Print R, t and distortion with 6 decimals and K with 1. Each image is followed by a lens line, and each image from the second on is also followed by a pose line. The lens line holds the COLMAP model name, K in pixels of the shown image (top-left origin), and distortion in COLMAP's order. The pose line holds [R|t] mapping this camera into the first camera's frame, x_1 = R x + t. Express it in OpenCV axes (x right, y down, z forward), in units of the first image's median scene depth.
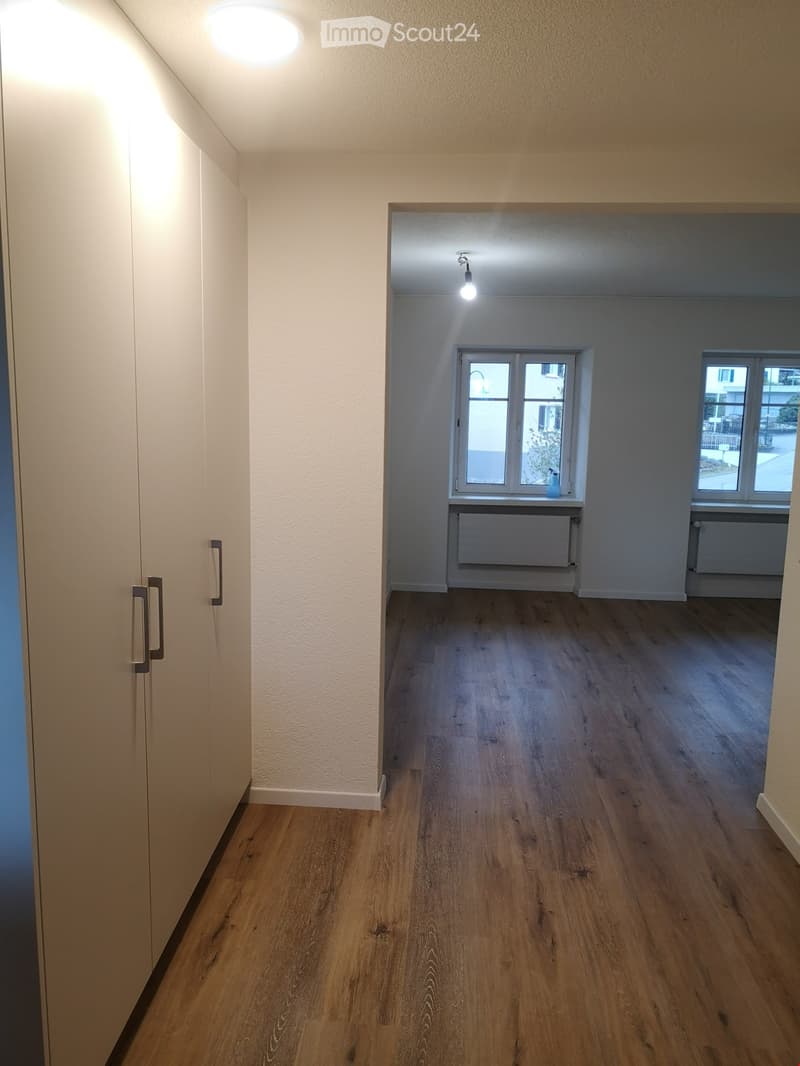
lens RADIAL K [[824.9, 0, 425.8], [0, 824.9, 532.0], [0, 0, 1]] dist [0.079557, -0.108680]
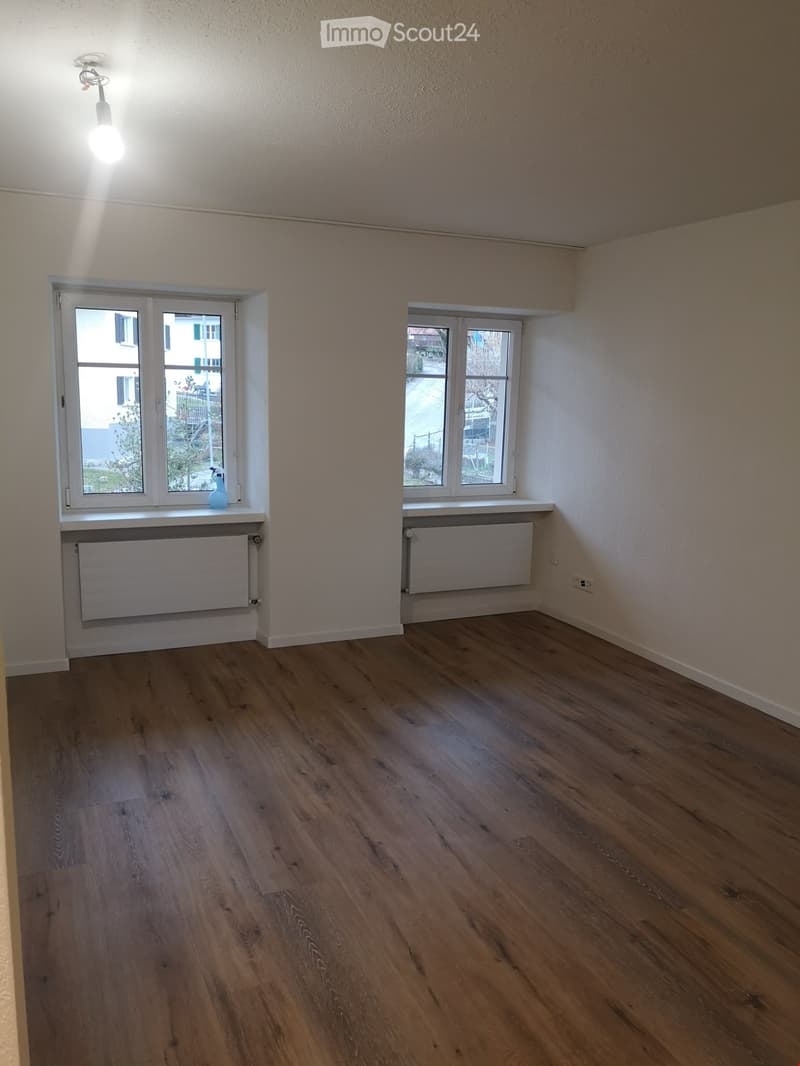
lens RADIAL K [[738.1, 0, 339.6], [0, 738.1, 523.2], [0, 0, 1]] dist [0.002365, -0.002395]
pose [[0.896744, -0.082112, 0.434866, -0.026047], [0.063181, 0.996325, 0.057840, -0.059627], [-0.438017, -0.024392, 0.898636, 0.401303]]
